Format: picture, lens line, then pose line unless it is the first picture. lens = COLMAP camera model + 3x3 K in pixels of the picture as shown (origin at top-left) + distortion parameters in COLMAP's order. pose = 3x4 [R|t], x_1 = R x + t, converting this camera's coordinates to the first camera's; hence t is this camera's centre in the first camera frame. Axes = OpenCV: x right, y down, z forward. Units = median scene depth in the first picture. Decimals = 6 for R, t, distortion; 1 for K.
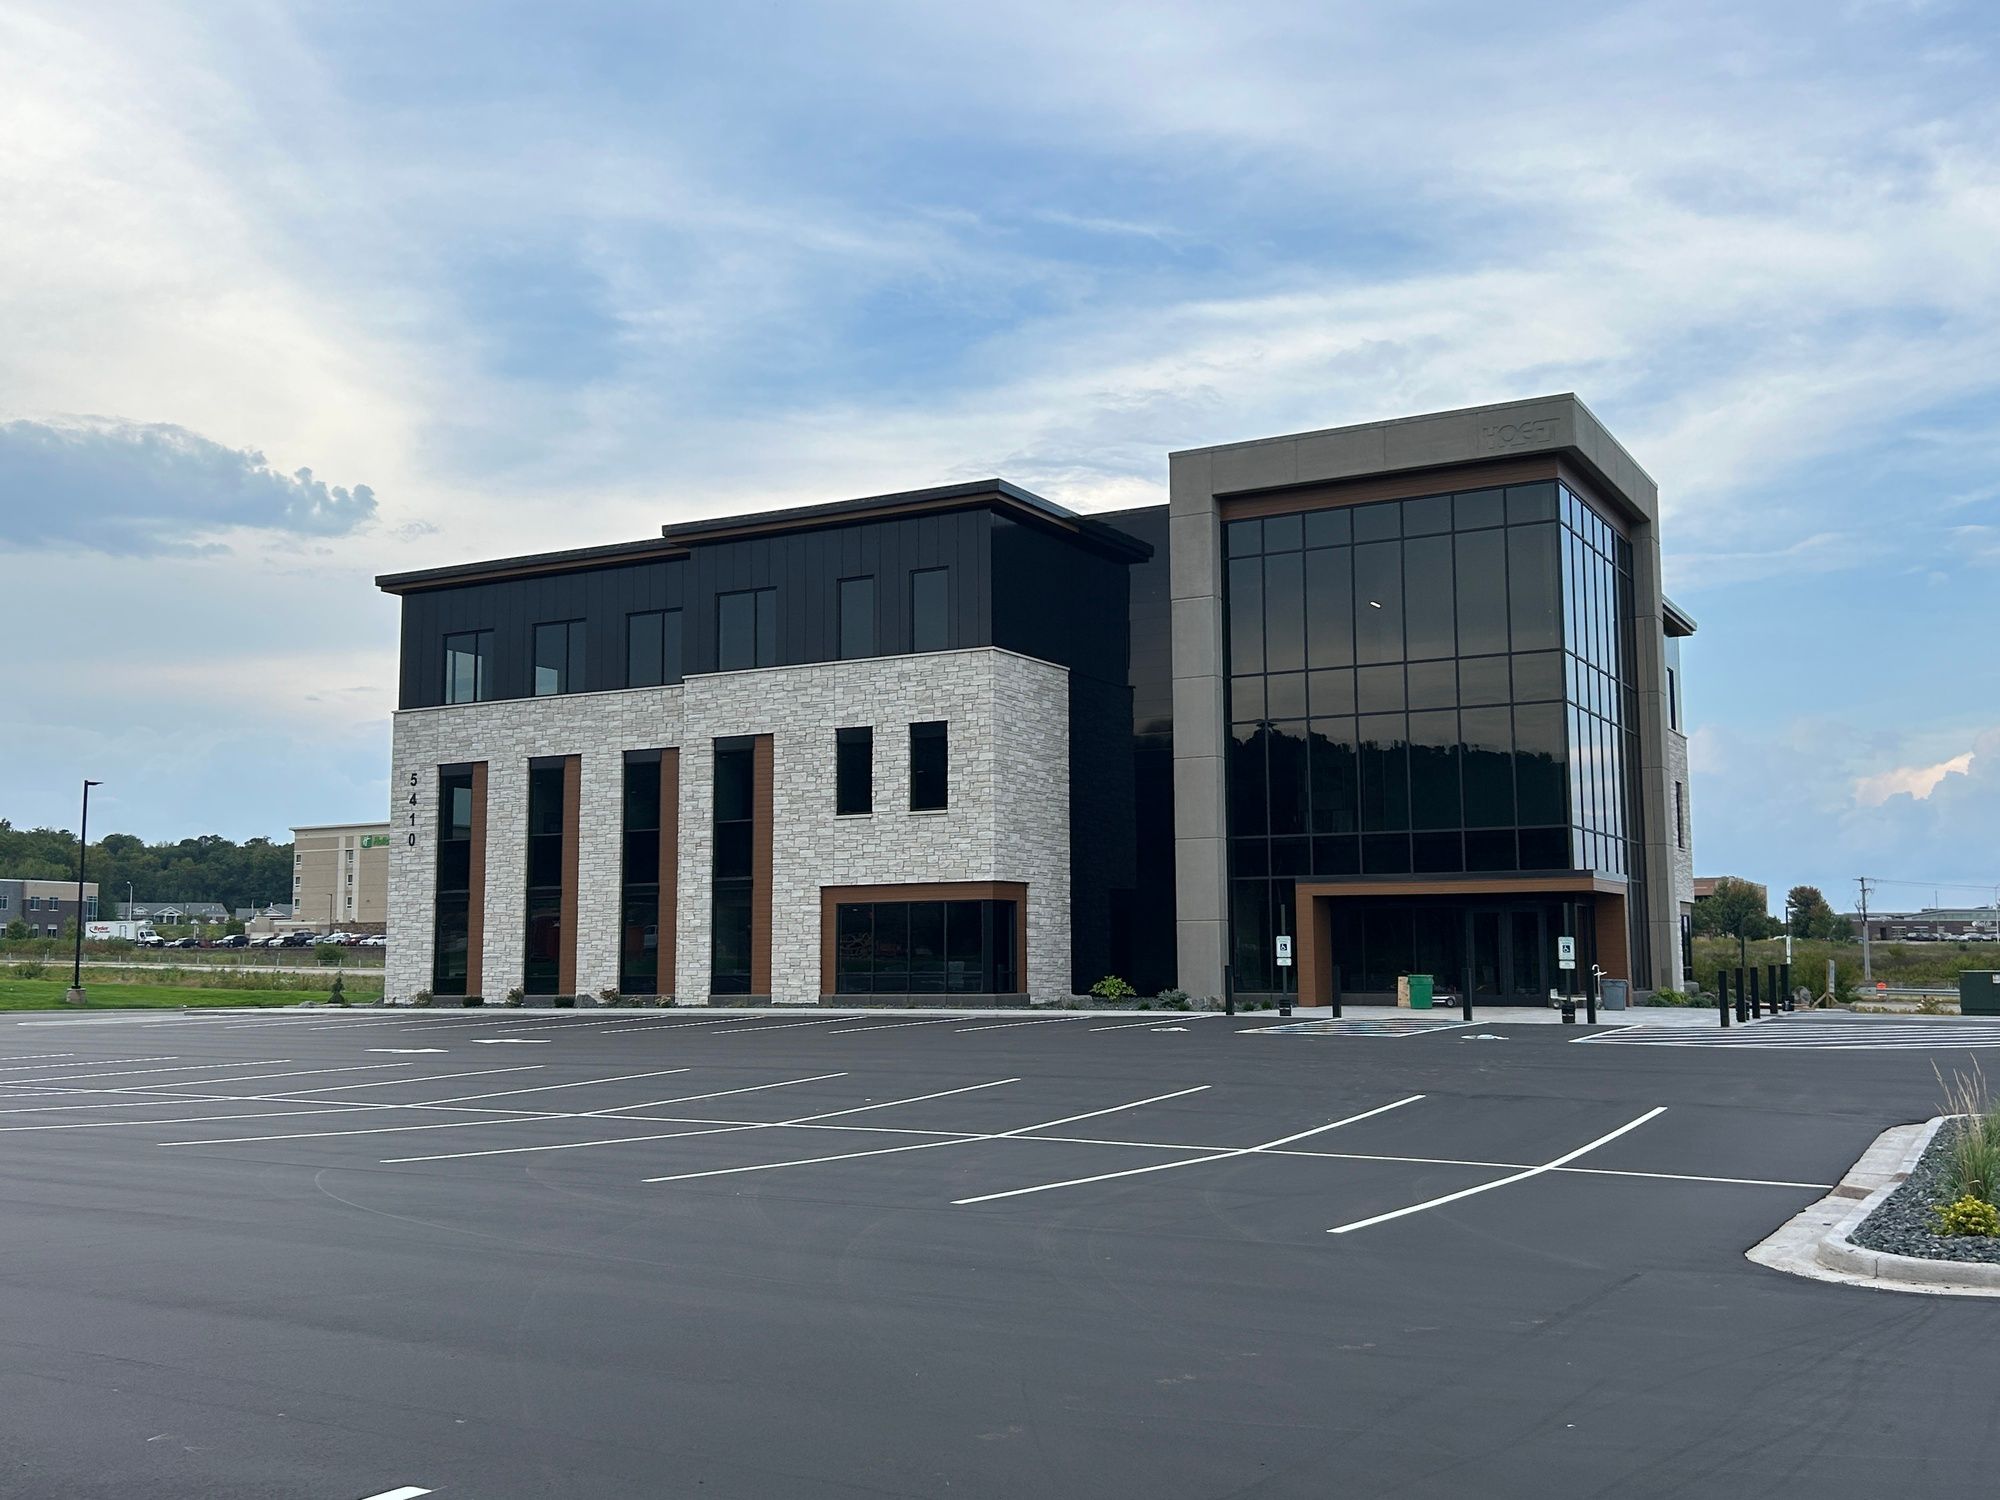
lens RADIAL K [[1882.2, 0, 997.0], [0, 1882.2, 734.6], [0, 0, 1]] dist [0.101401, -0.011149]
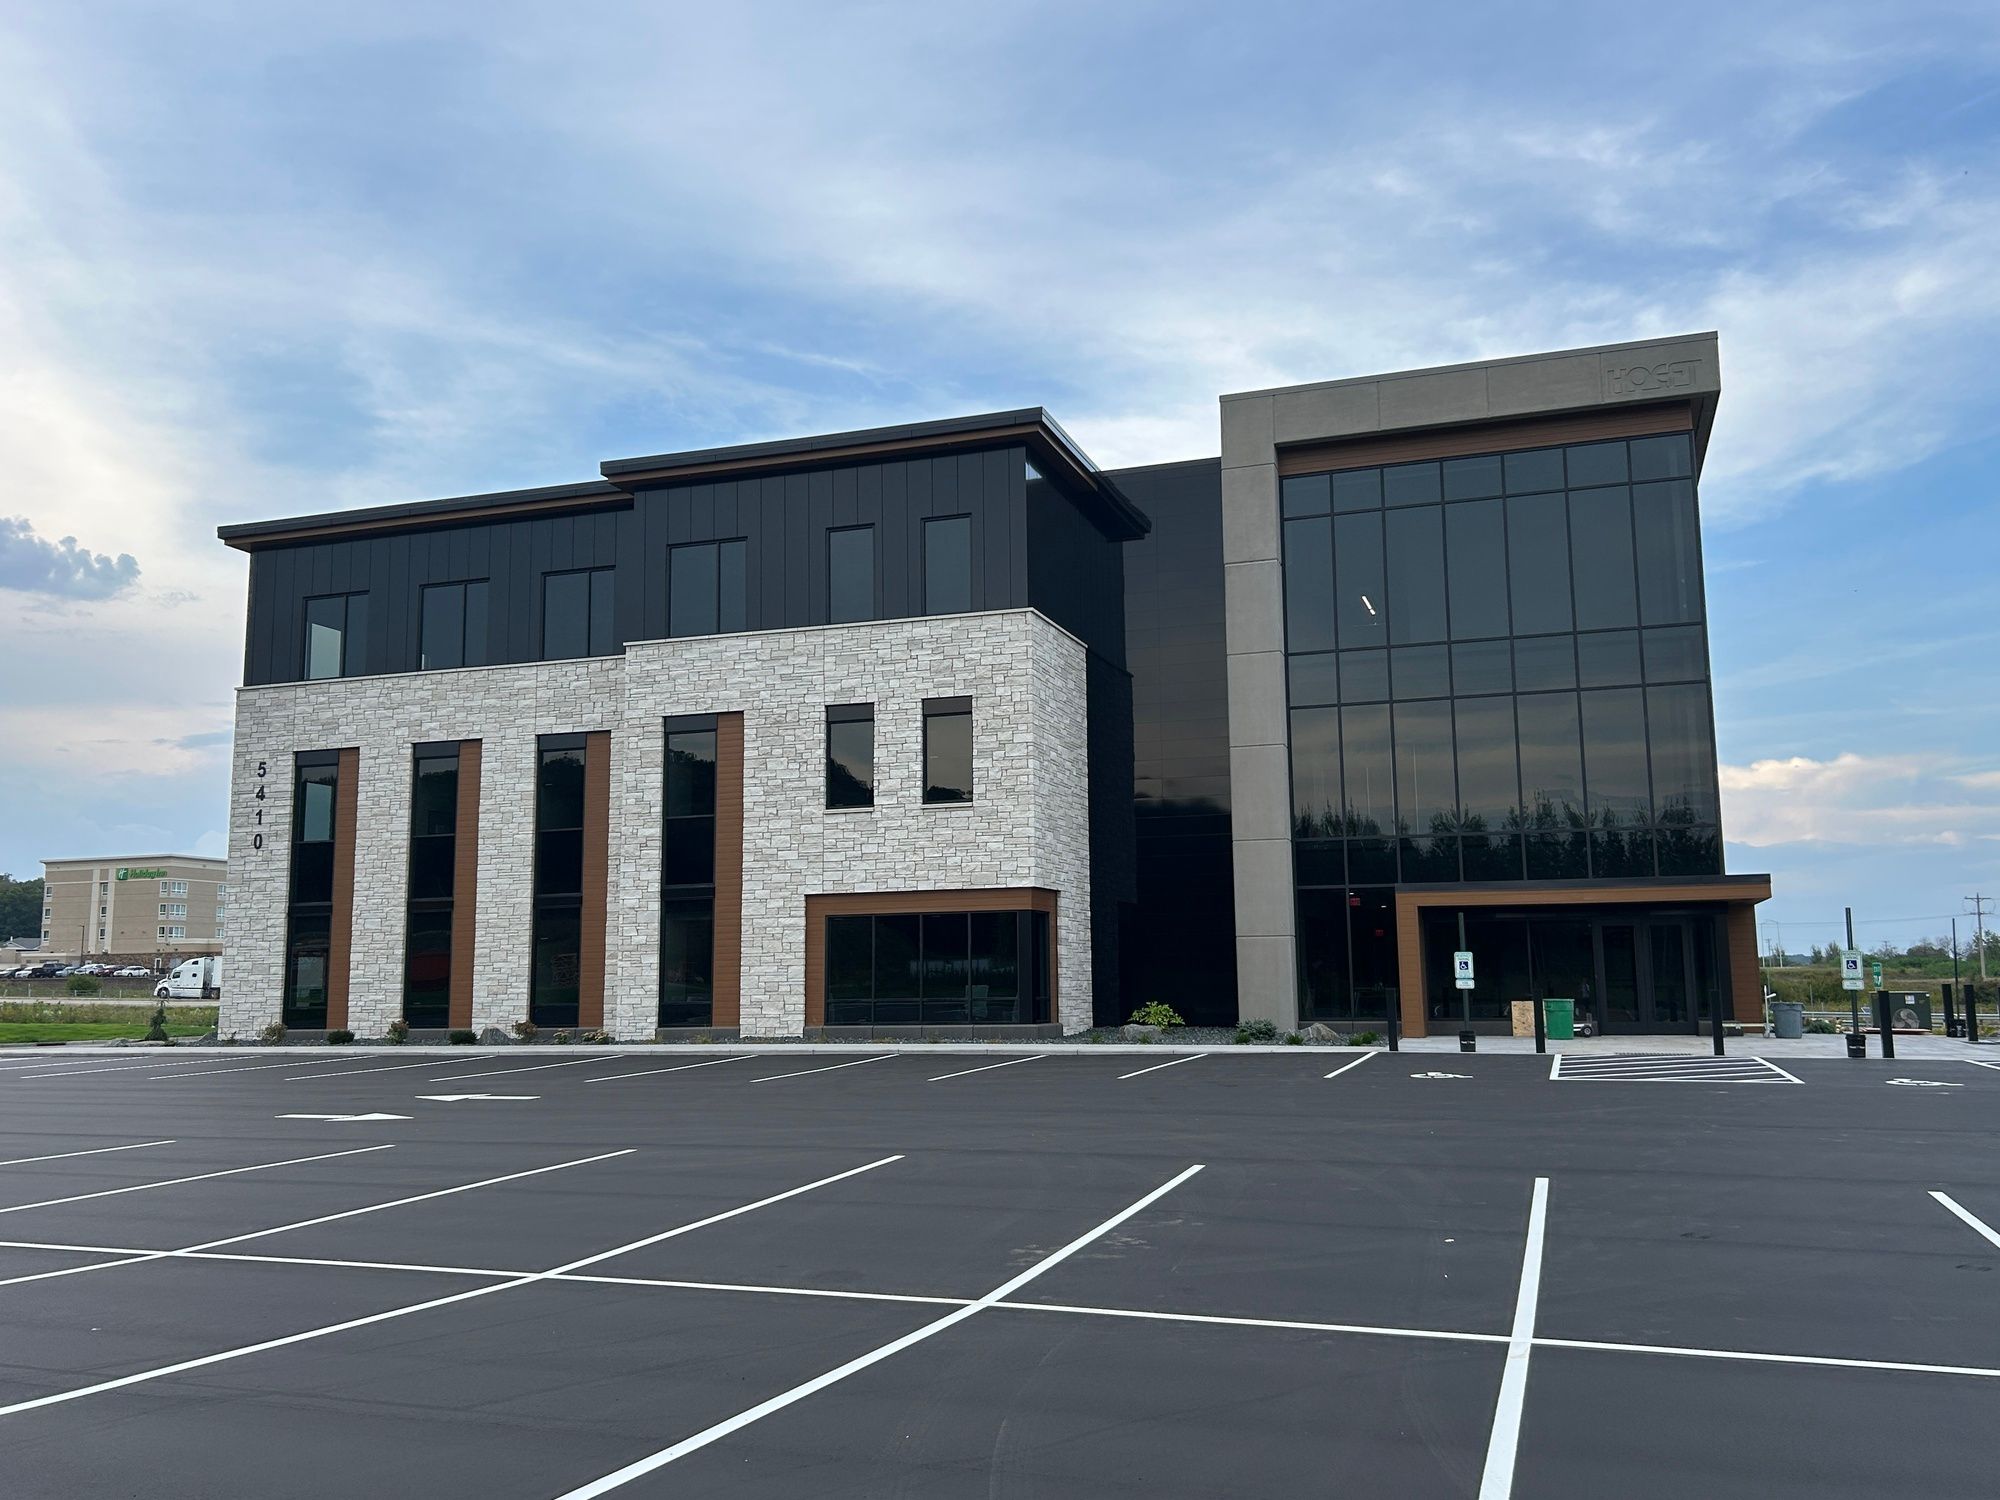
lens RADIAL K [[1607.4, 0, 1000.0], [0, 1607.4, 750.0], [0, 0, 1]] dist [0.072129, -0.071451]
pose [[0.984881, 0.020616, 0.172001, -0.128067], [-0.016165, 0.999498, -0.027242, 0.033779], [-0.172477, 0.024049, 0.984720, 0.279678]]
